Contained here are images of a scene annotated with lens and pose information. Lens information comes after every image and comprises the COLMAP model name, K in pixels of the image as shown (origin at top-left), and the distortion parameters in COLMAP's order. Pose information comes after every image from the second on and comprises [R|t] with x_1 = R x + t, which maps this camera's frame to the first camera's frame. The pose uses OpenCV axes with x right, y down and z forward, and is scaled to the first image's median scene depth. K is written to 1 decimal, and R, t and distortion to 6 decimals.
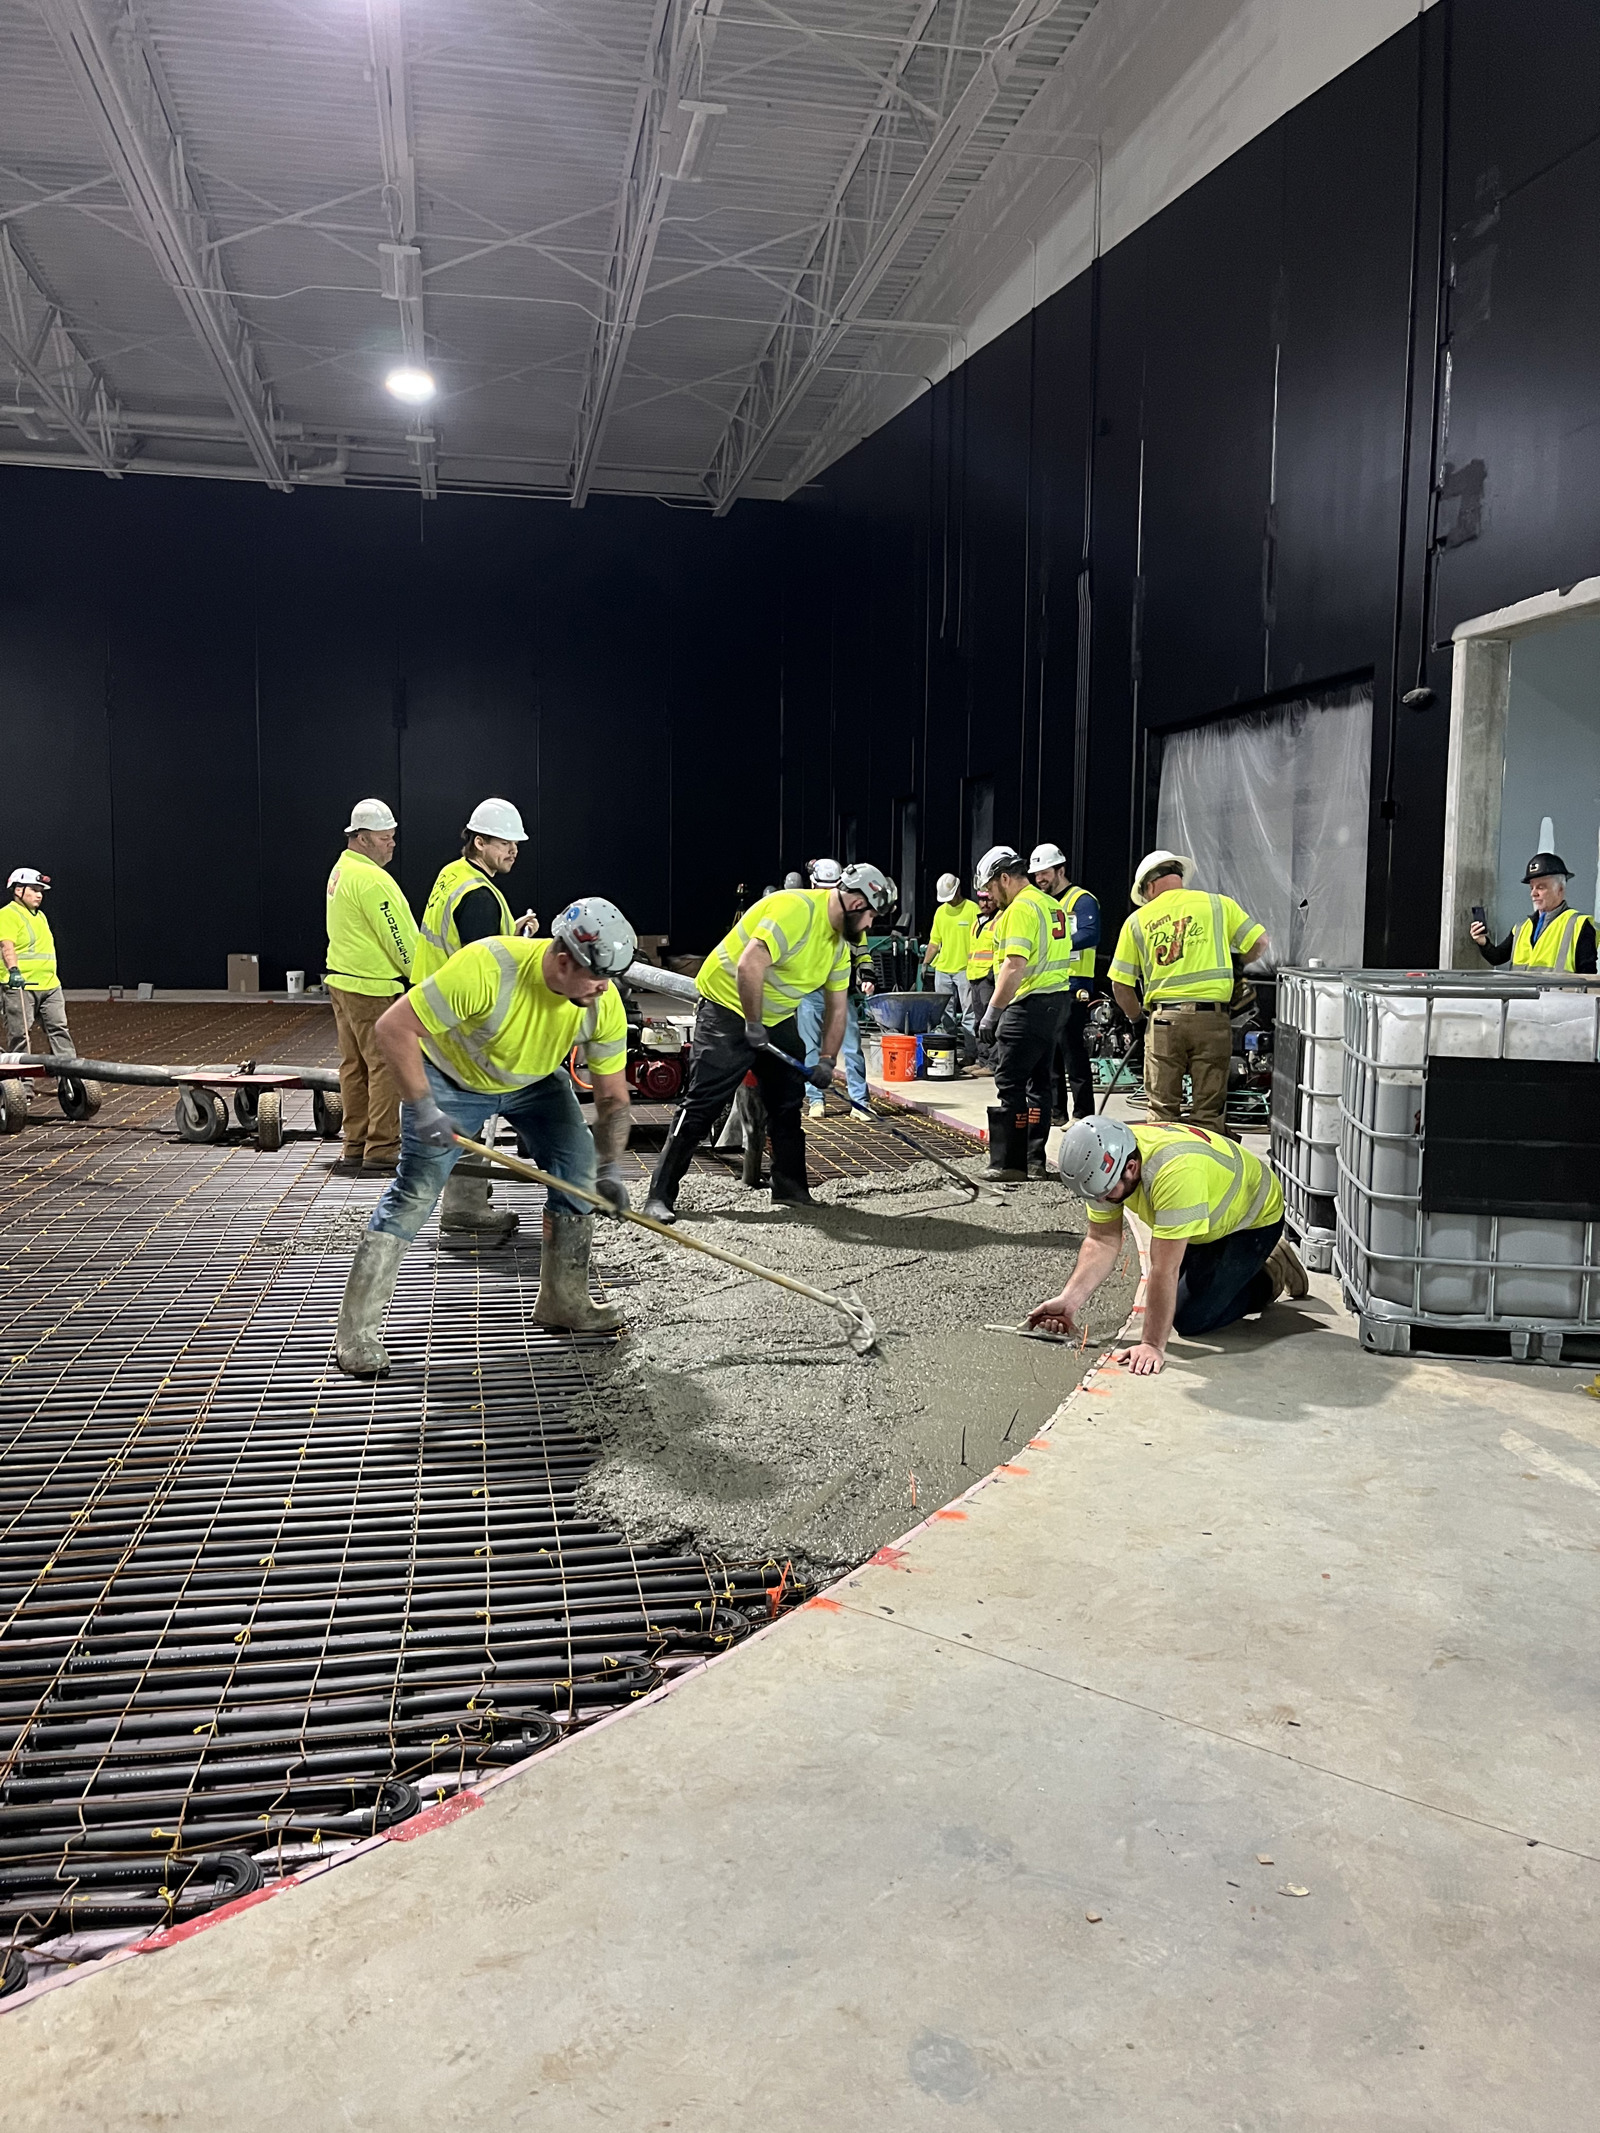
lens RADIAL K [[1617.9, 0, 803.4], [0, 1617.9, 1054.1], [0, 0, 1]] dist [0.058937, -0.073942]
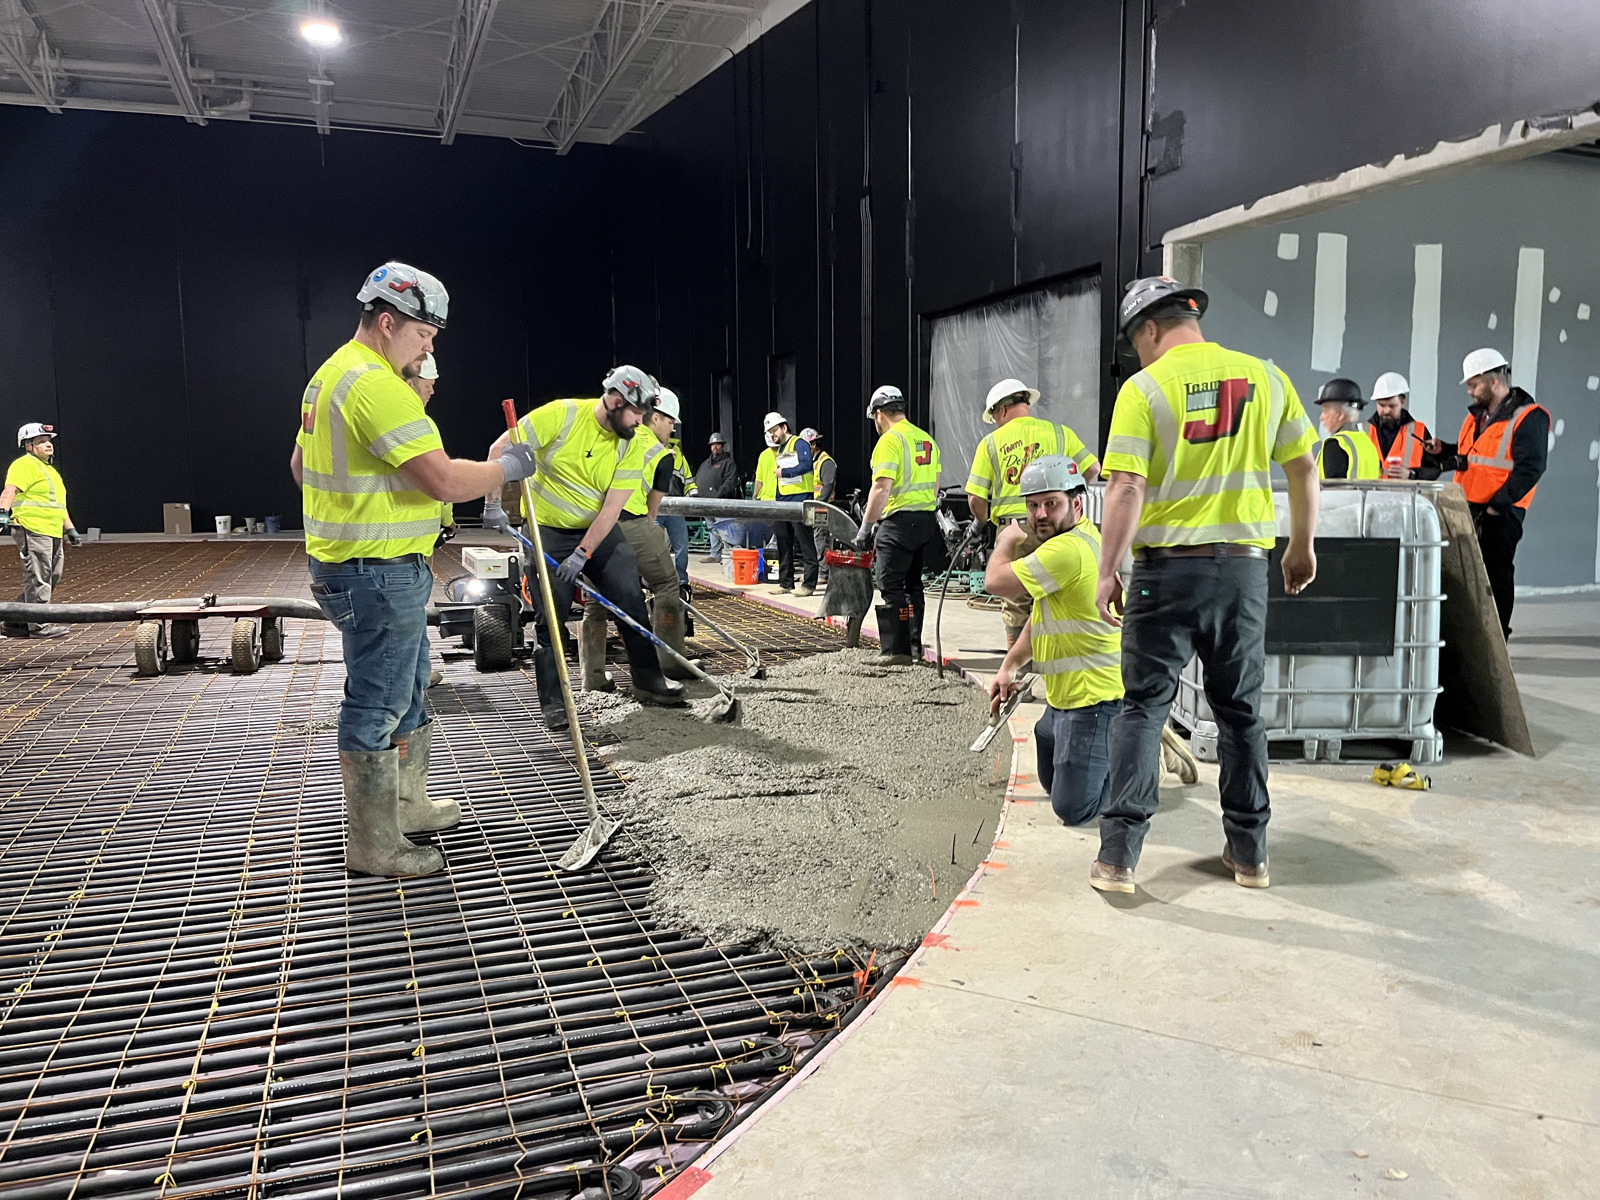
lens RADIAL K [[1213.6, 0, 805.0], [0, 1213.6, 586.7], [0, 0, 1]] dist [0.058937, -0.073942]
pose [[0.987361, -0.032508, 0.155116, -0.124862], [0.030659, 0.999428, 0.014299, 0.016941], [-0.155492, -0.009363, 0.987793, 0.070634]]
